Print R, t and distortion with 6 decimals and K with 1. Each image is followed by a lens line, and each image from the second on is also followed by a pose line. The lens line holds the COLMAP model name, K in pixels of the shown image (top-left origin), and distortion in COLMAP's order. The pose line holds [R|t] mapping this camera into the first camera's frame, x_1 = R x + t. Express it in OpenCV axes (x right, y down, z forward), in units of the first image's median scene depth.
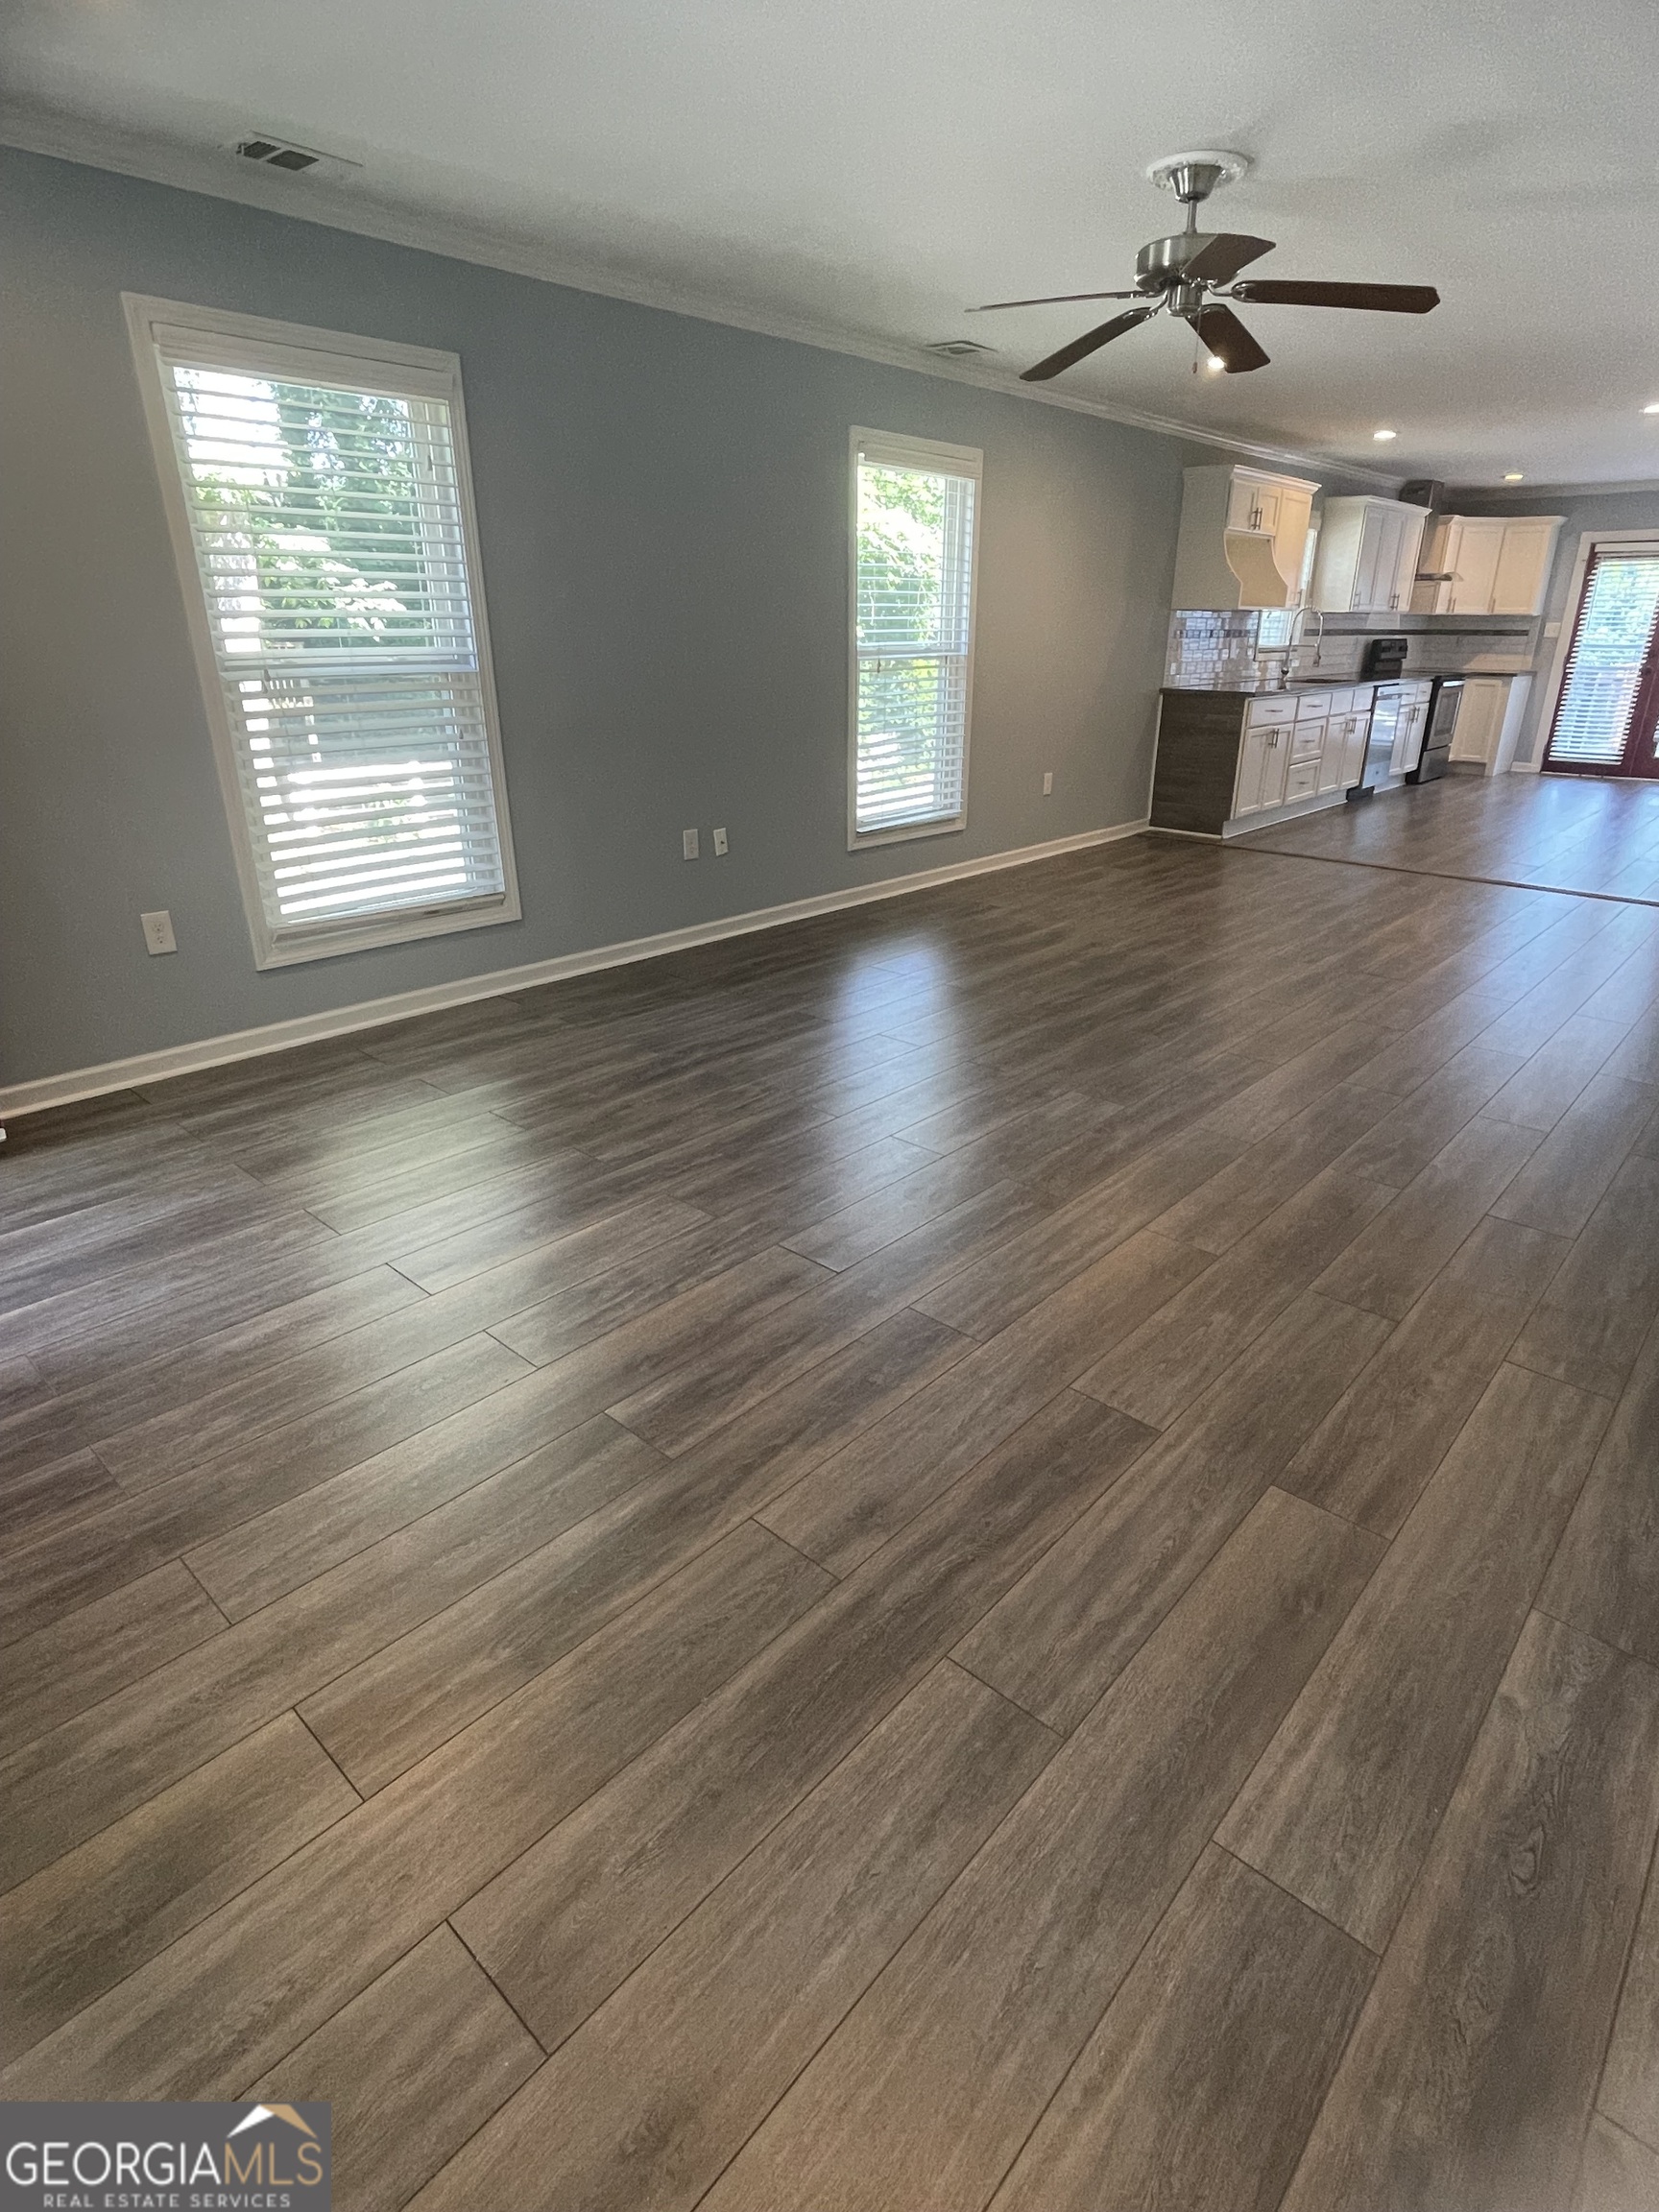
lens RADIAL K [[1125.2, 0, 838.9], [0, 1125.2, 1102.7], [0, 0, 1]] dist [-0.002612, -0.001355]
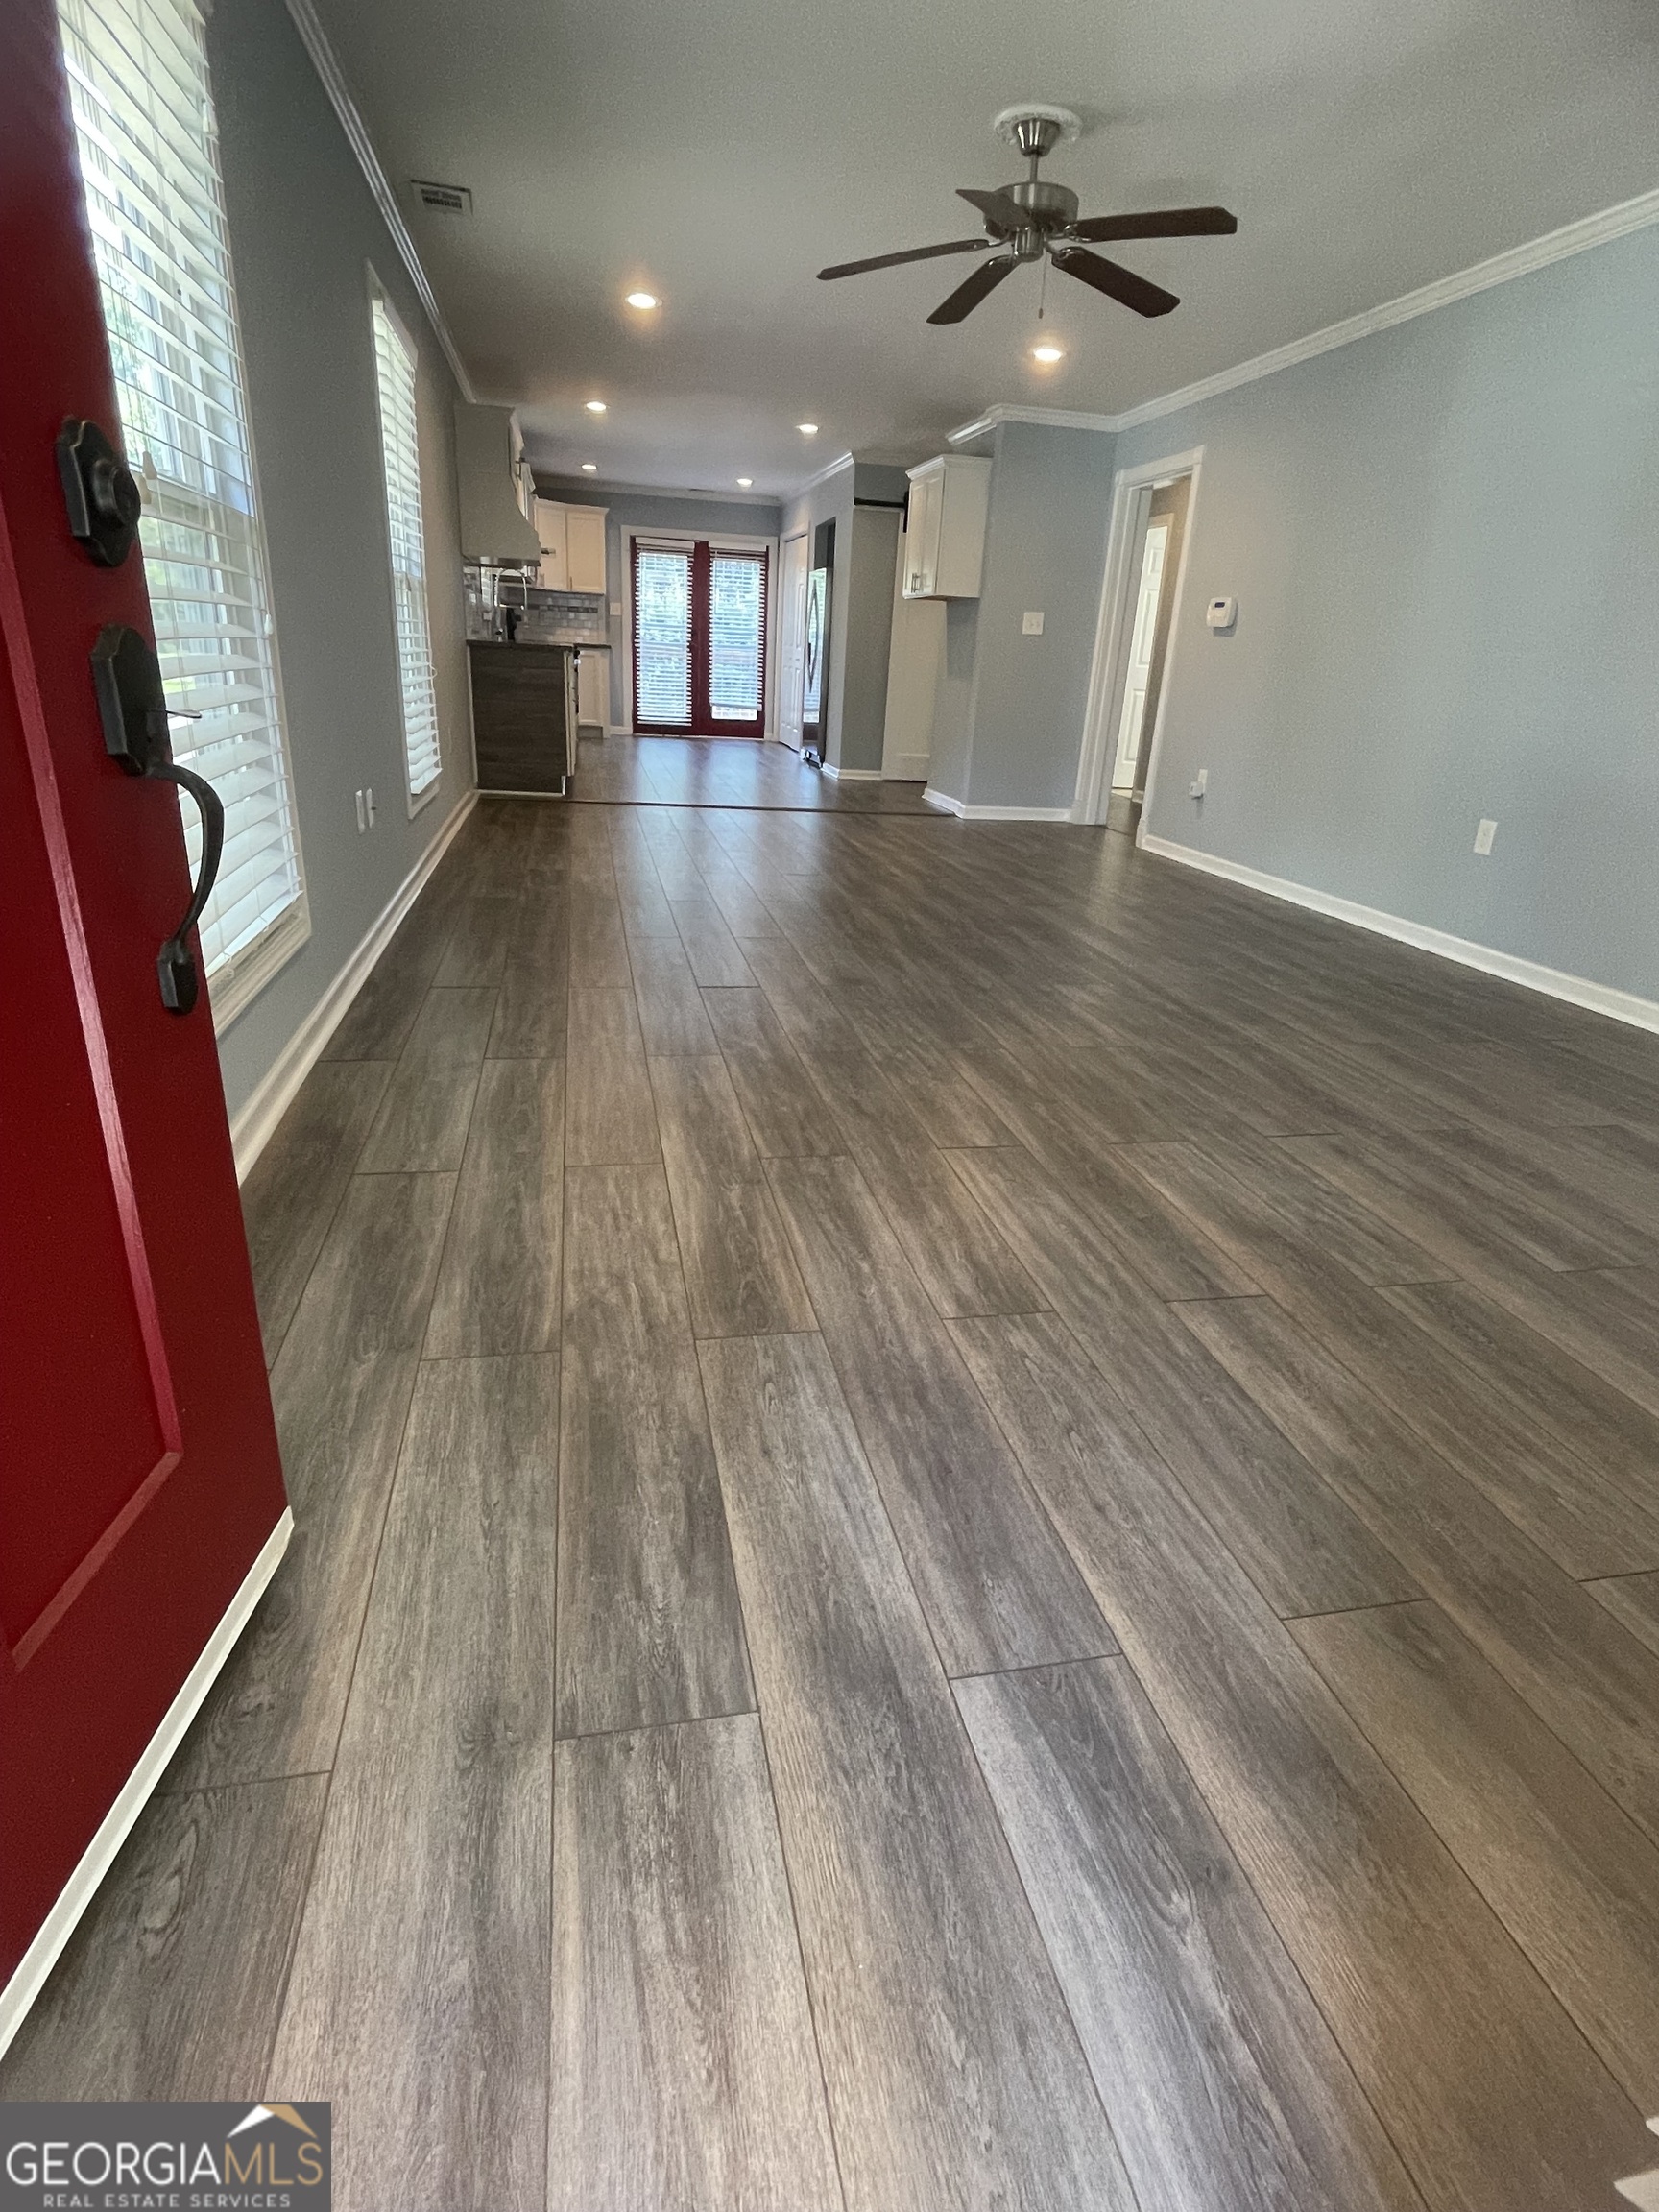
lens RADIAL K [[1125.2, 0, 838.9], [0, 1125.2, 1102.7], [0, 0, 1]] dist [-0.002612, -0.001355]
pose [[0.590917, -0.270413, 0.760062, -0.857063], [0.264638, 0.954990, 0.134019, -0.113345], [-0.762092, 0.121947, 0.635881, 0.545889]]
